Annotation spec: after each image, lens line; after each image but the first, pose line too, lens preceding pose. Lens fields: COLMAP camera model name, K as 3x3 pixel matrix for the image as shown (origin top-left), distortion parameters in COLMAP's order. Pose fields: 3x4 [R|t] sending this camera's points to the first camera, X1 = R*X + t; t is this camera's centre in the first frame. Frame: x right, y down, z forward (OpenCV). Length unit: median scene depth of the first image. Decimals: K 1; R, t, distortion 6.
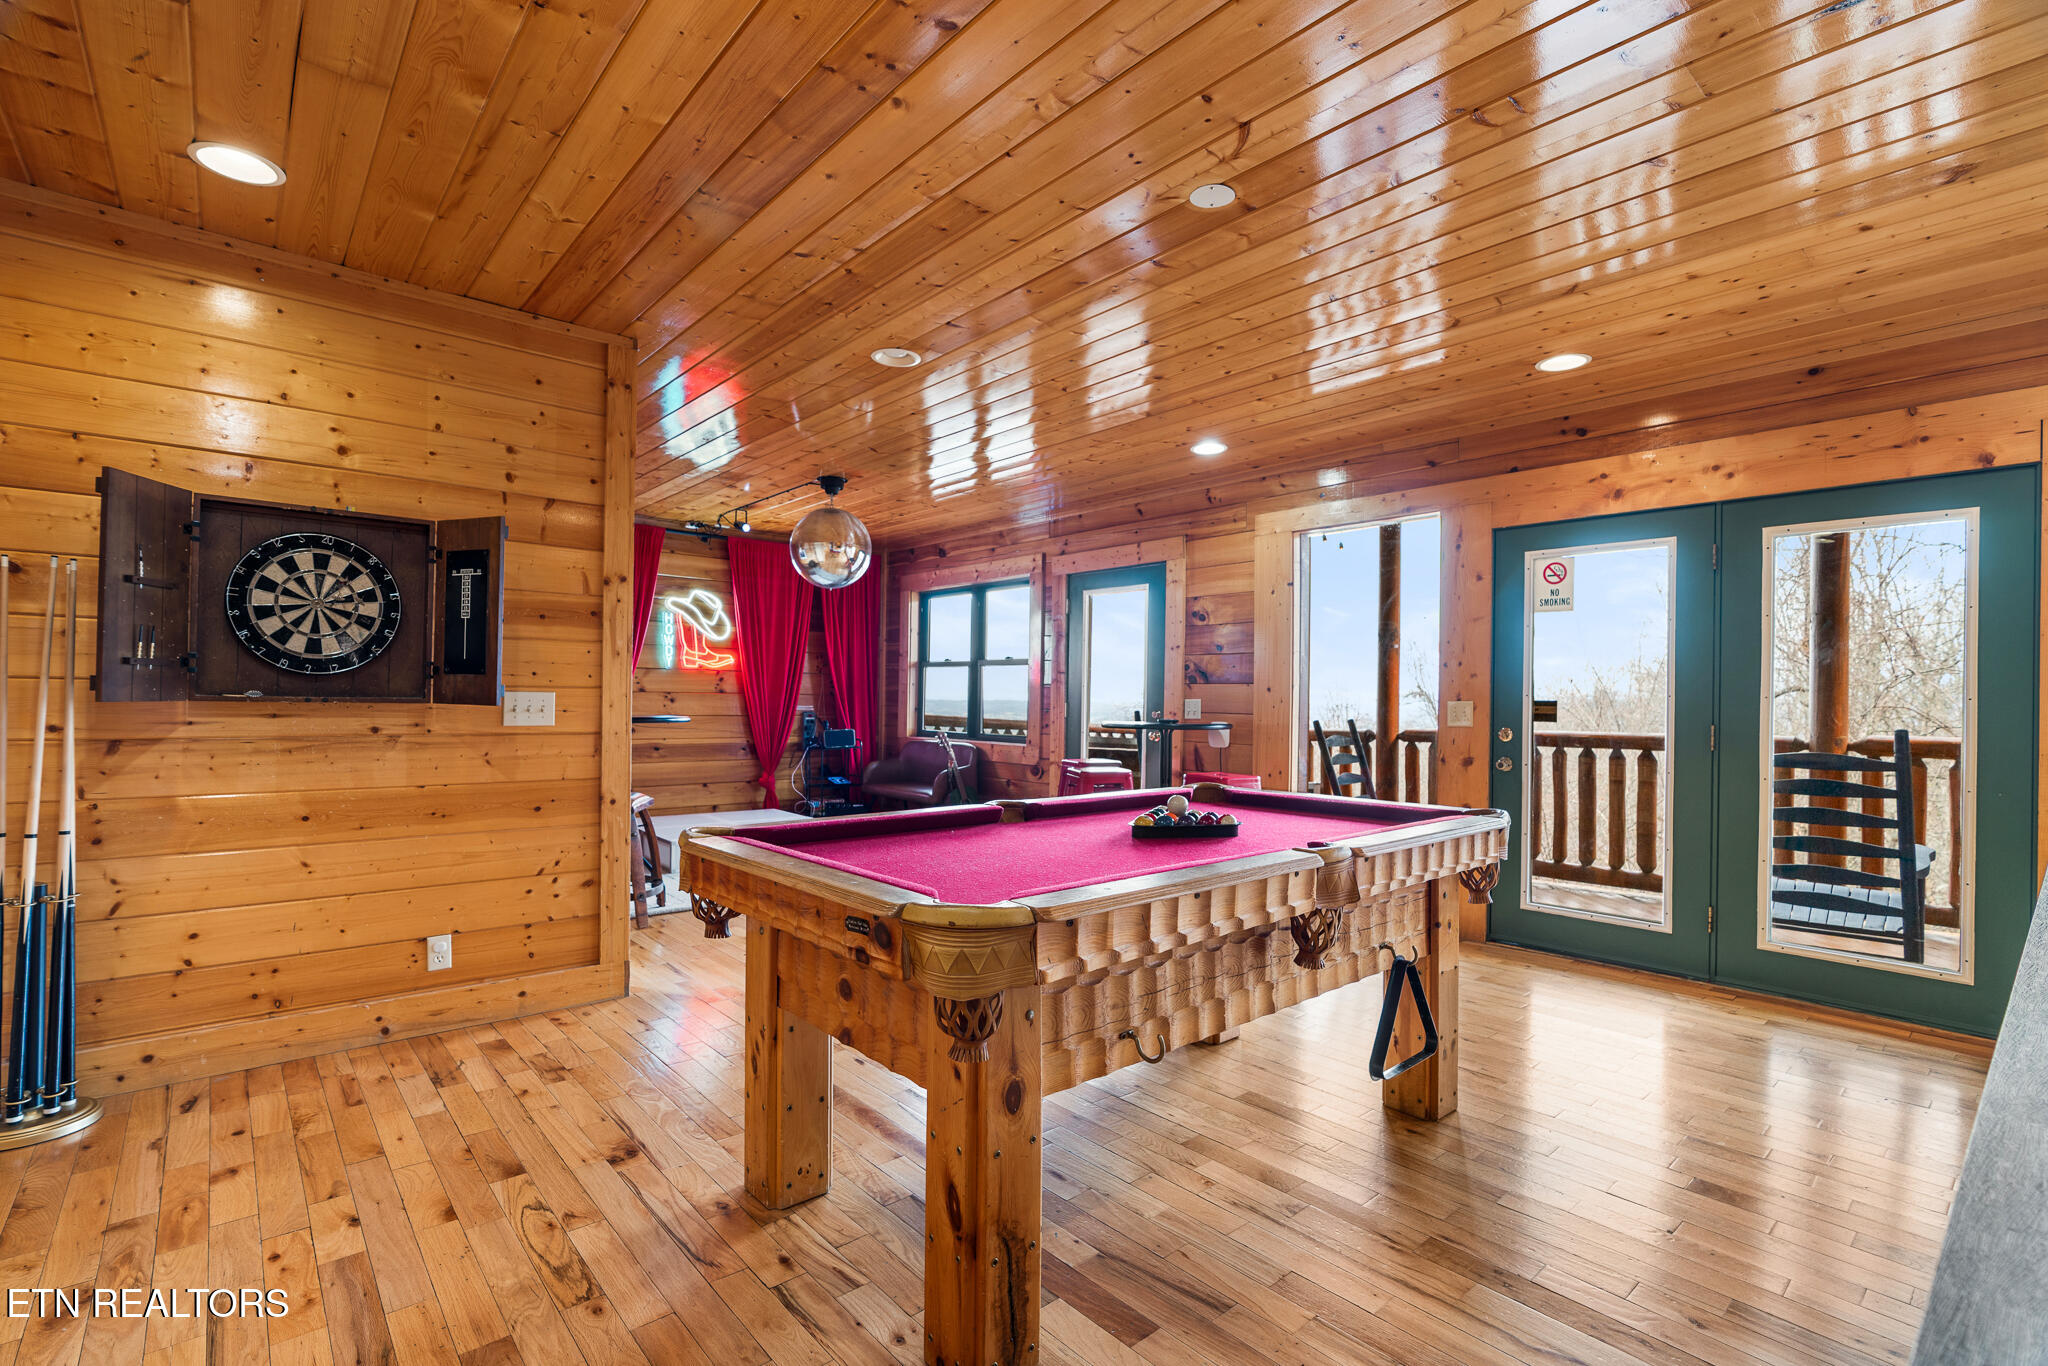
lens RADIAL K [[942.1, 0, 1036.4], [0, 942.1, 685.7], [0, 0, 1]] dist [-0.005026, 0.001370]
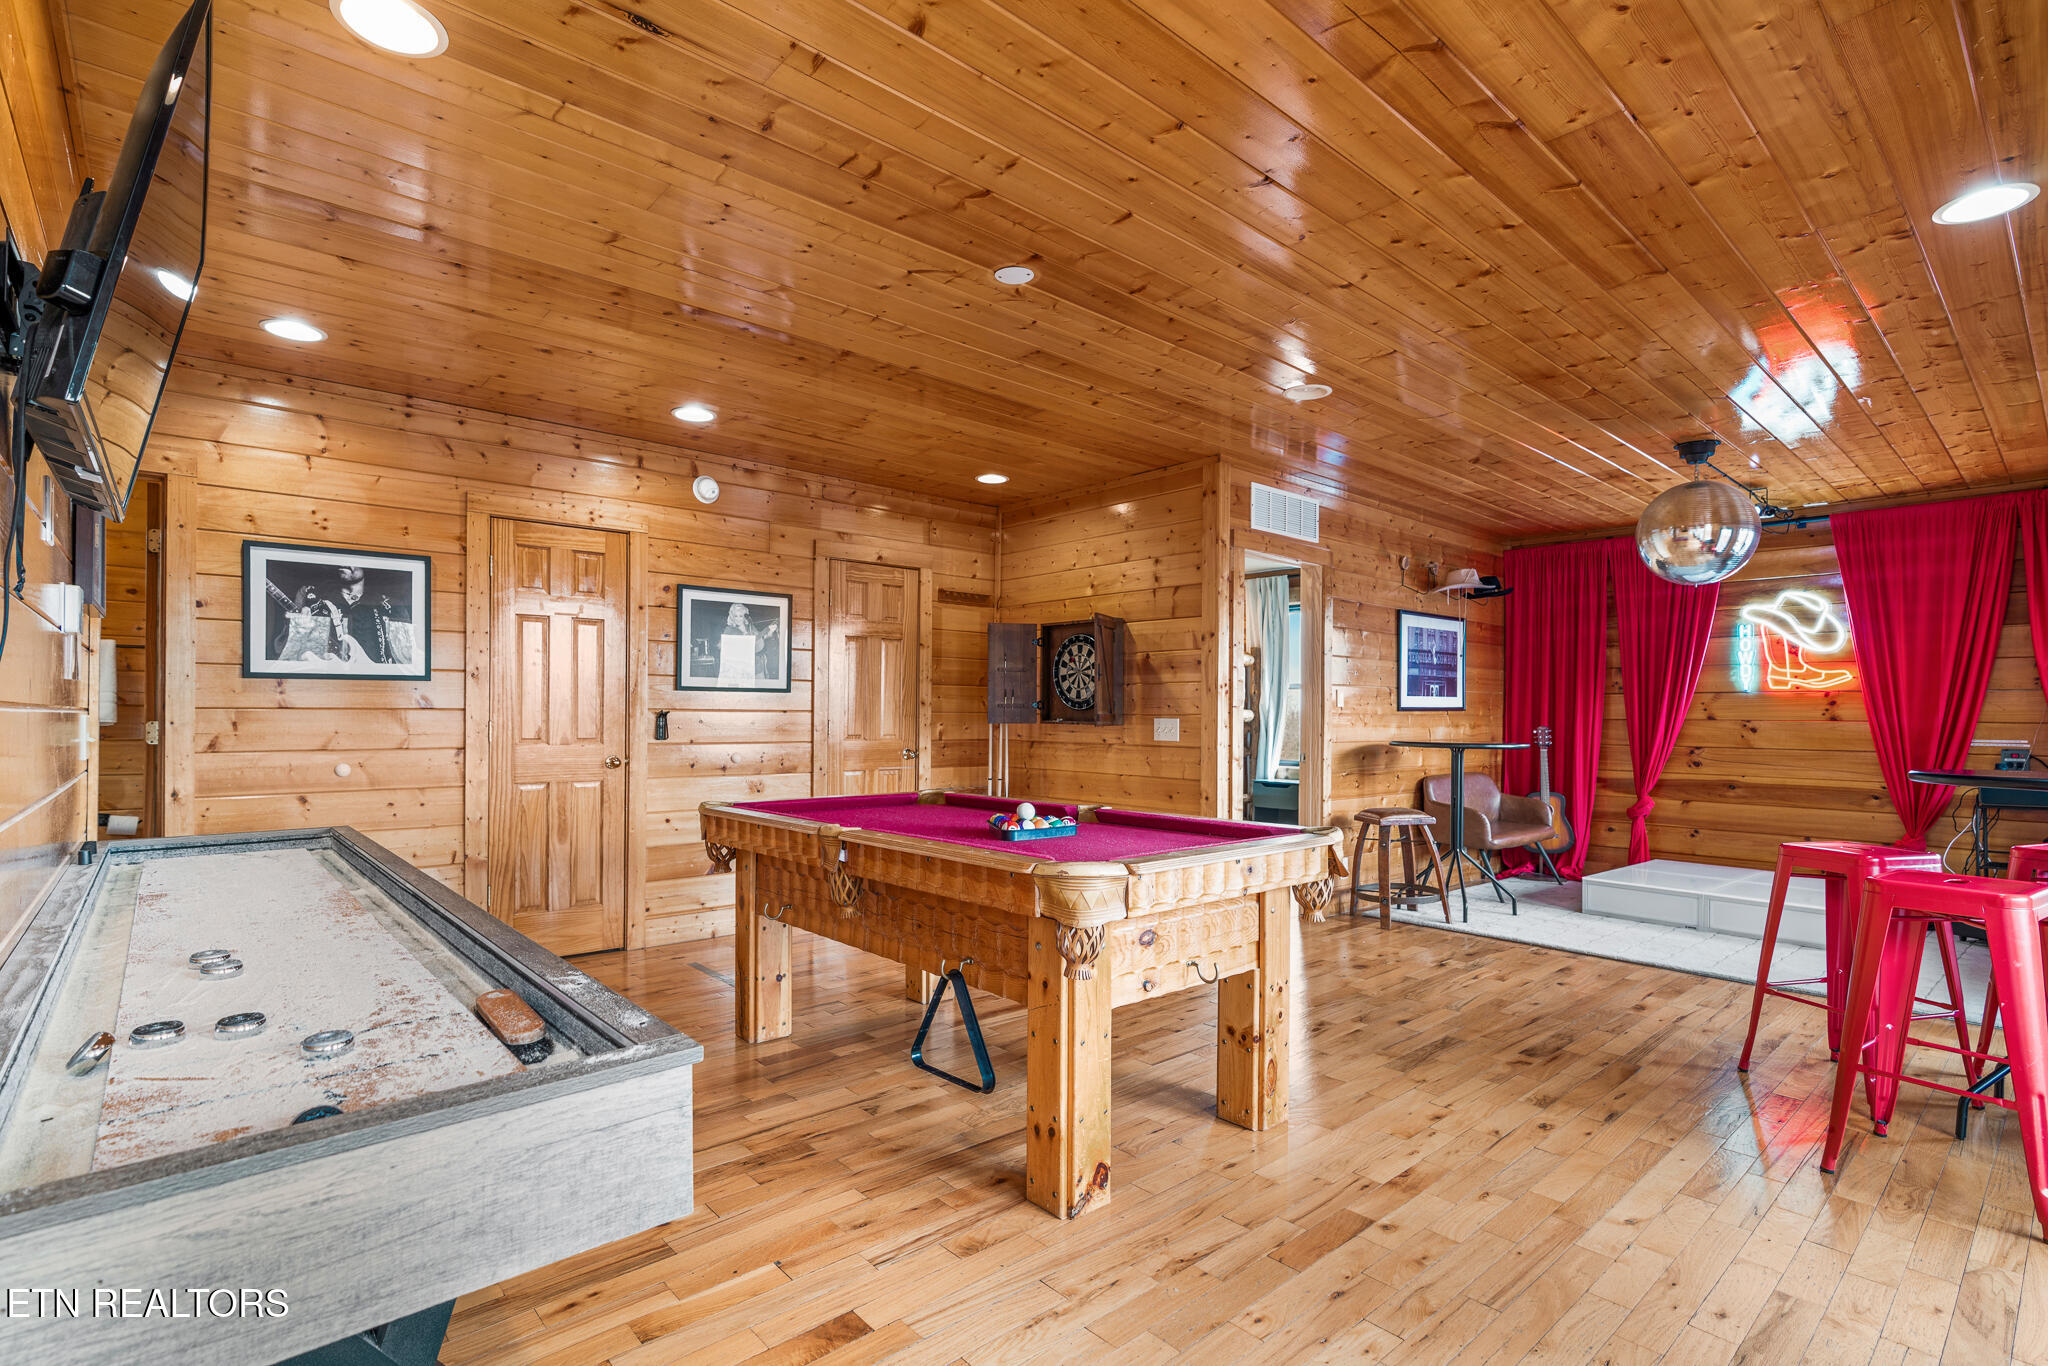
lens RADIAL K [[942.1, 0, 992.5], [0, 942.1, 729.2], [0, 0, 1]] dist [-0.005026, 0.001370]
pose [[-0.010400, 0.000928, -0.999945, 0.568136], [0.006495, 0.999979, 0.000861, 0.012278], [0.999925, -0.006485, -0.010405, 0.431428]]
